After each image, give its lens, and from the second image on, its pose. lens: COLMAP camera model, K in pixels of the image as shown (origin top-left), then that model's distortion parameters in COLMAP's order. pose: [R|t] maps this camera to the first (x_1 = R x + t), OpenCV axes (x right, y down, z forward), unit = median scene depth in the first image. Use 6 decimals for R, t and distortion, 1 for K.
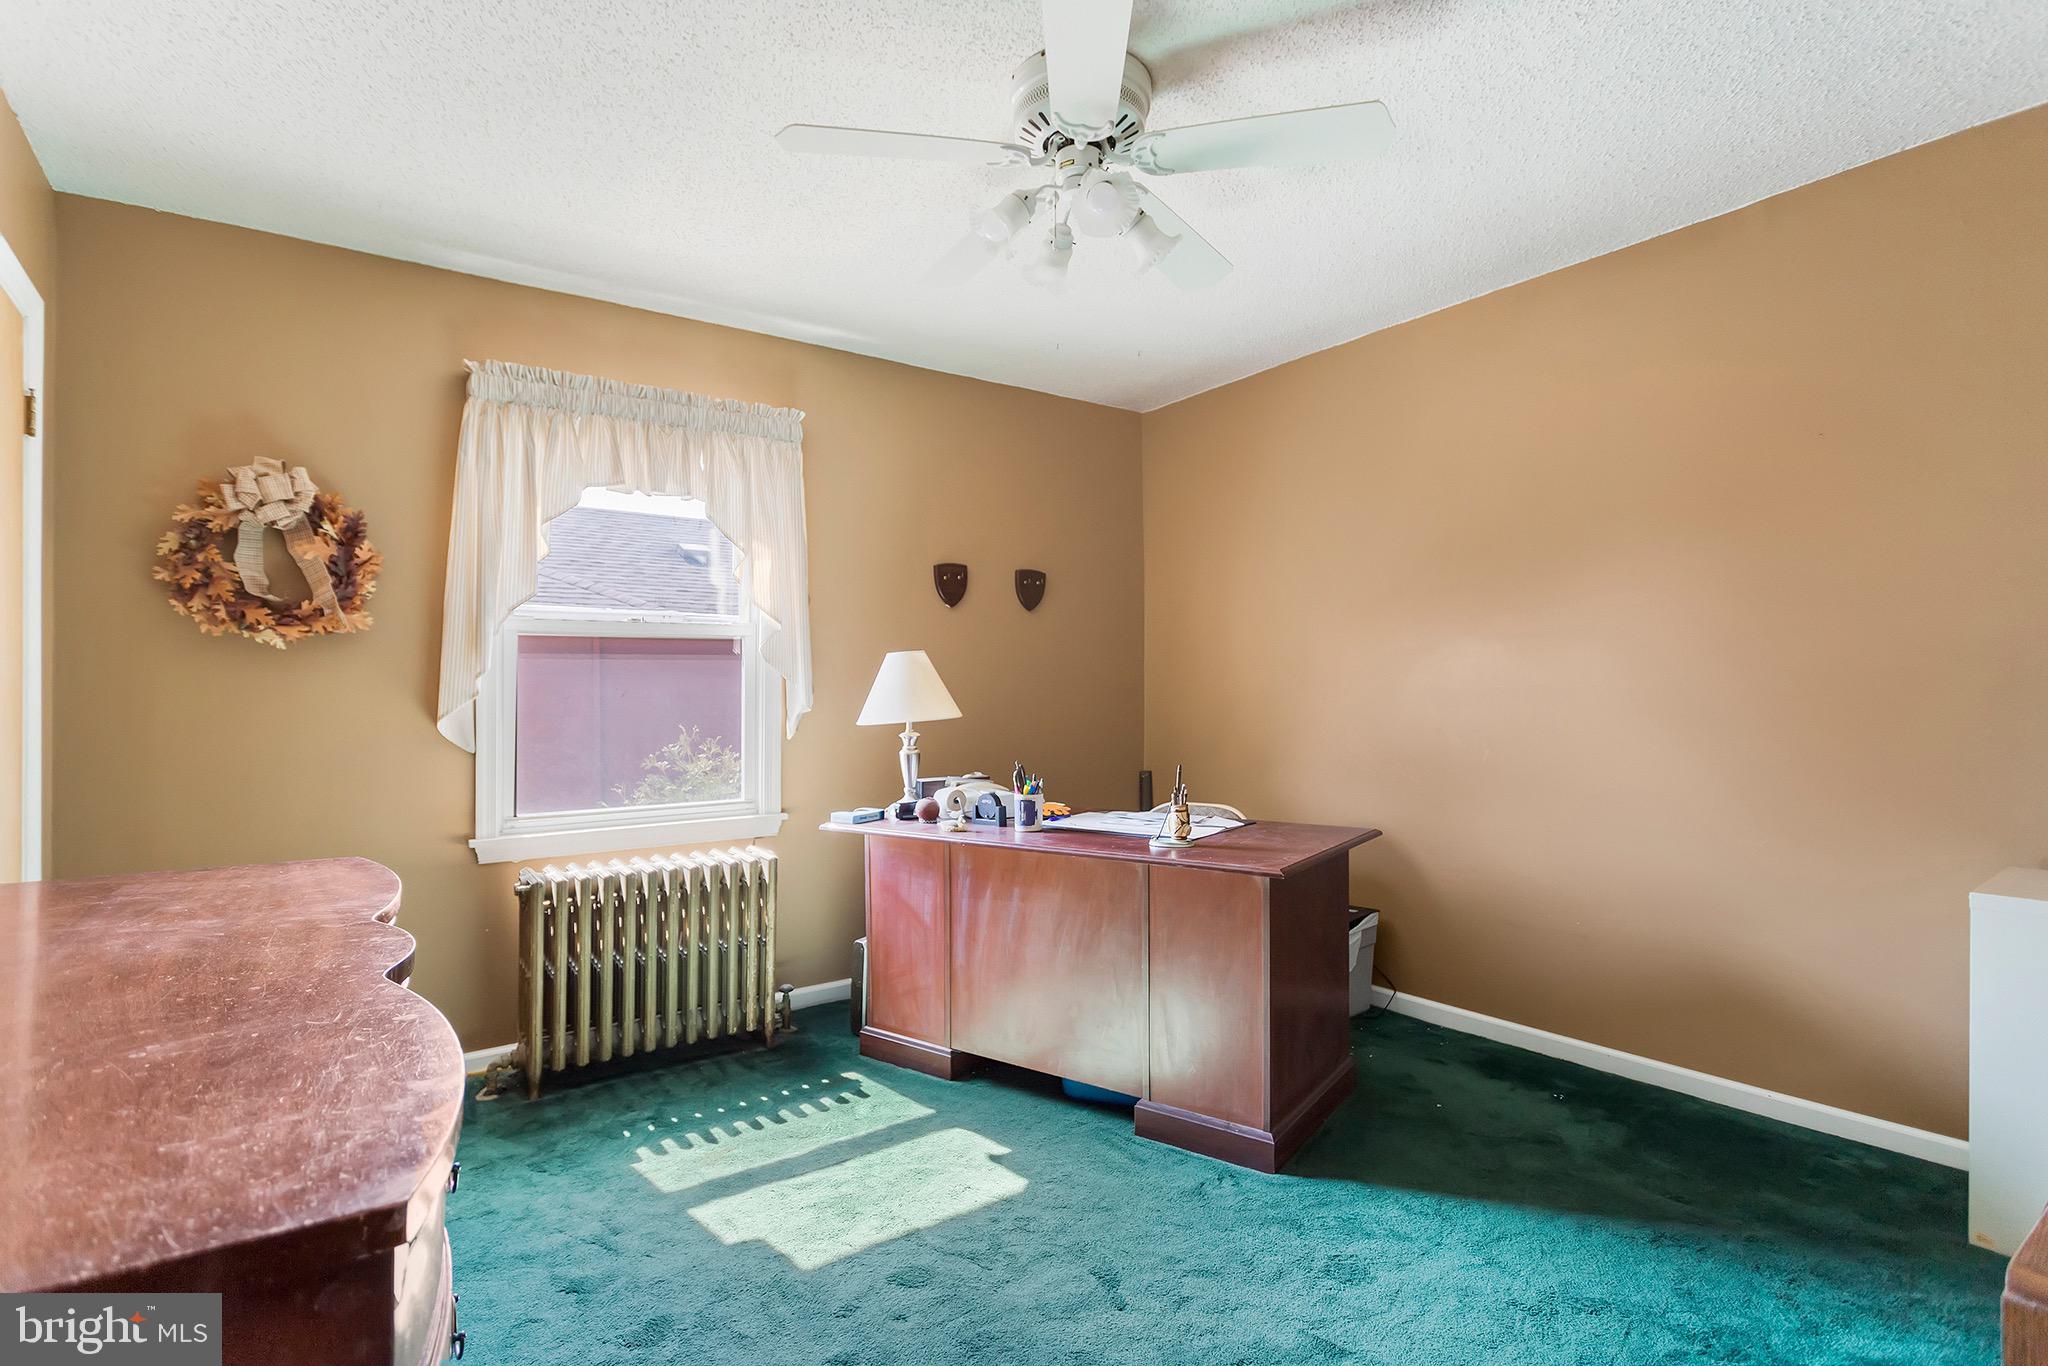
lens RADIAL K [[1013.4, 0, 1017.8], [0, 1013.4, 677.6], [0, 0, 1]] dist [-0.004060, 0.000513]
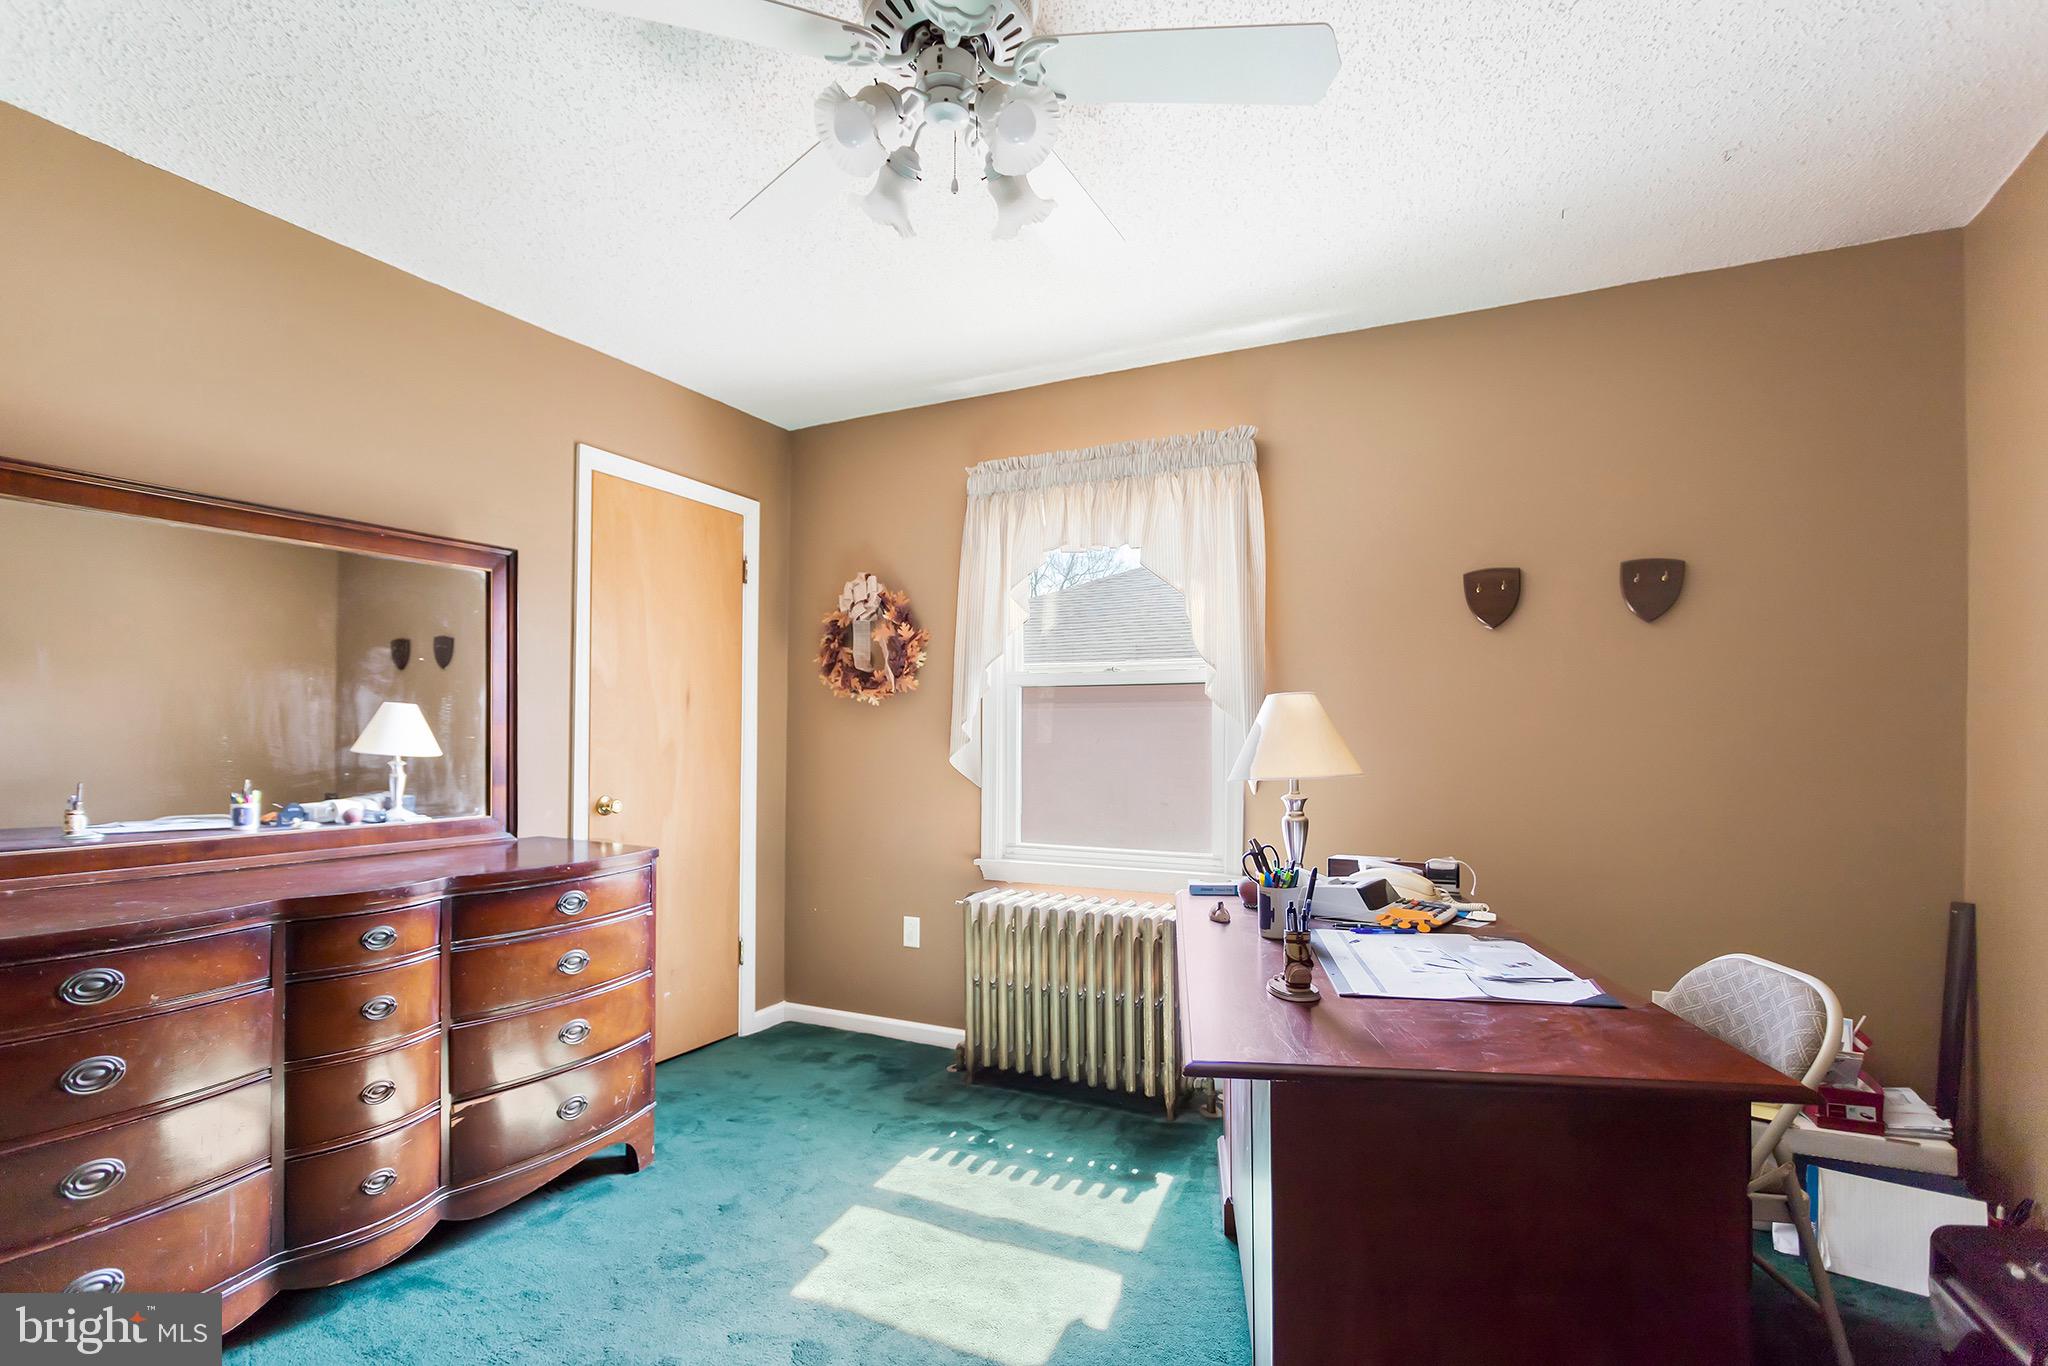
lens RADIAL K [[979.7, 0, 1025.9], [0, 979.7, 726.7], [0, 0, 1]] dist [-0.001977, 0.000186]
pose [[0.460865, -0.001540, -0.887469, 0.576865], [-0.001965, 0.999994, -0.002756, 0.004703], [0.887468, 0.003014, 0.460860, 0.543517]]
